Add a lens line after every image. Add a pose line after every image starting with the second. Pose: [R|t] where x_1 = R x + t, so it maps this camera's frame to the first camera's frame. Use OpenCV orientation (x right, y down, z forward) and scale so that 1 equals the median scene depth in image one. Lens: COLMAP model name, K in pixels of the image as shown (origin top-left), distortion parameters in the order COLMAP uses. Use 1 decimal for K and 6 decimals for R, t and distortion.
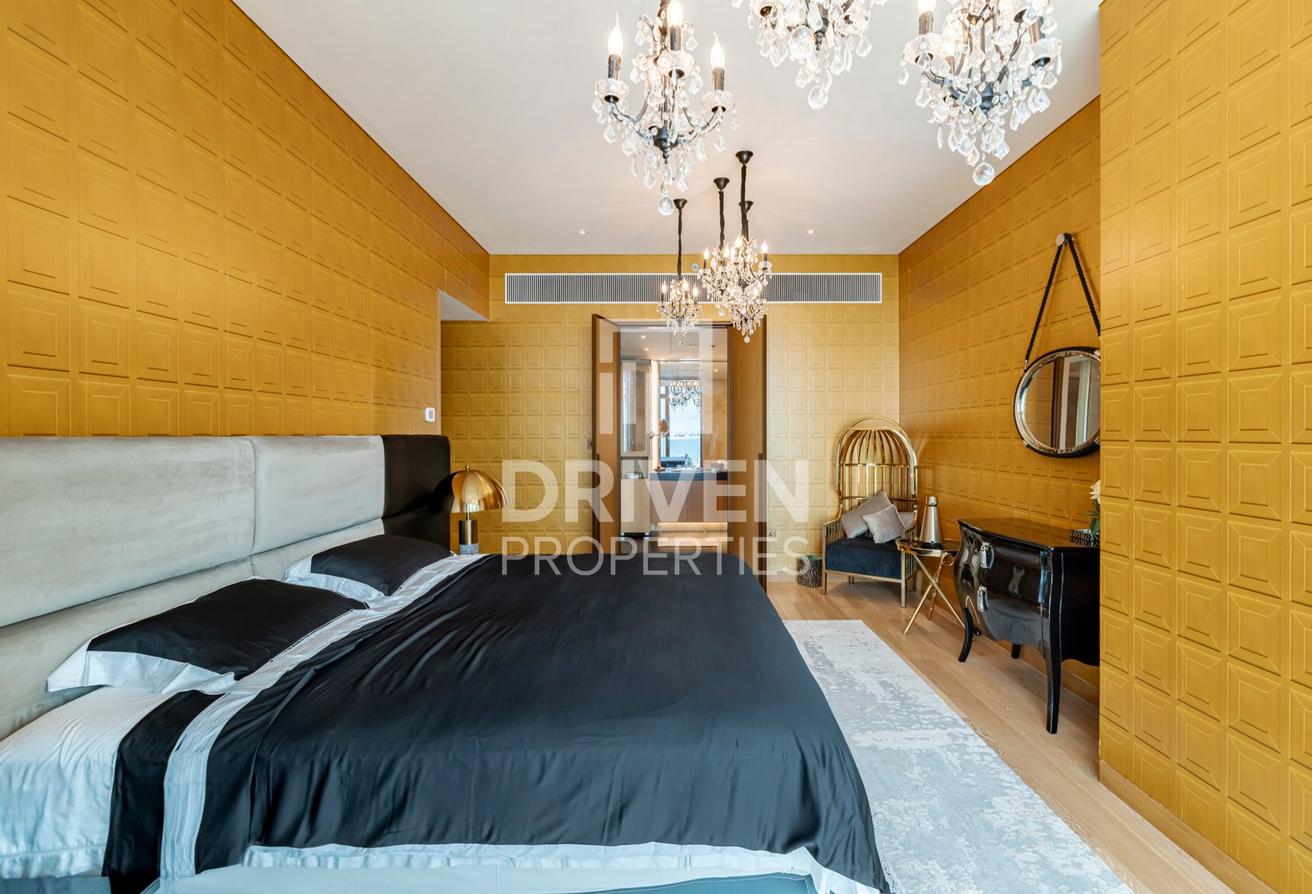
lens RADIAL K [[566.6, 0, 677.4], [0, 566.6, 447.5], [0, 0, 1]] dist [-0.003352, 0.005516]
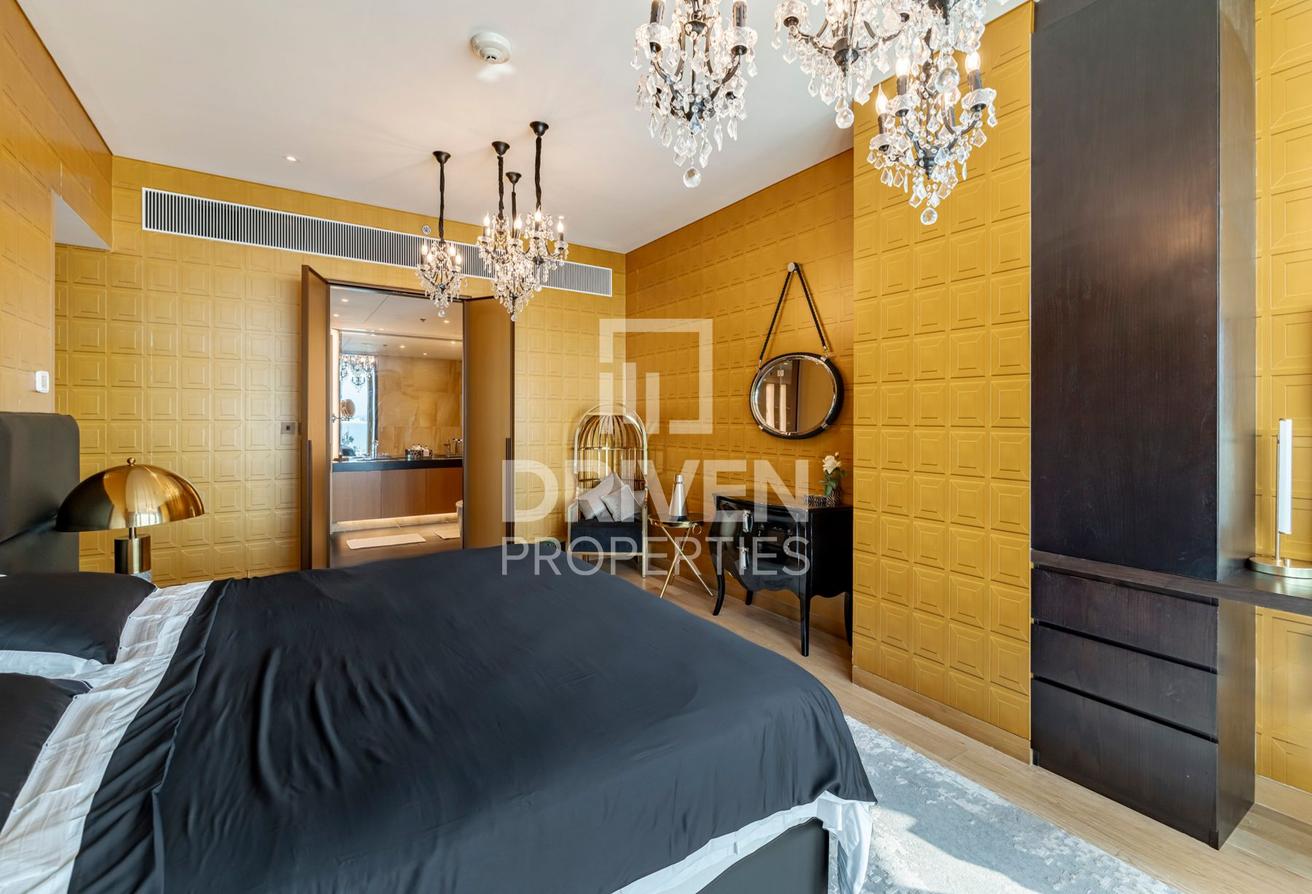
lens RADIAL K [[566.3, 0, 654.5], [0, 566.3, 431.2], [0, 0, 1]] dist [0.001232, 0.000821]
pose [[0.839523, -0.001315, 0.543322, -0.240200], [0.003376, 0.999990, -0.002797, 0.002814], [-0.543313, 0.004182, 0.839520, 0.091687]]
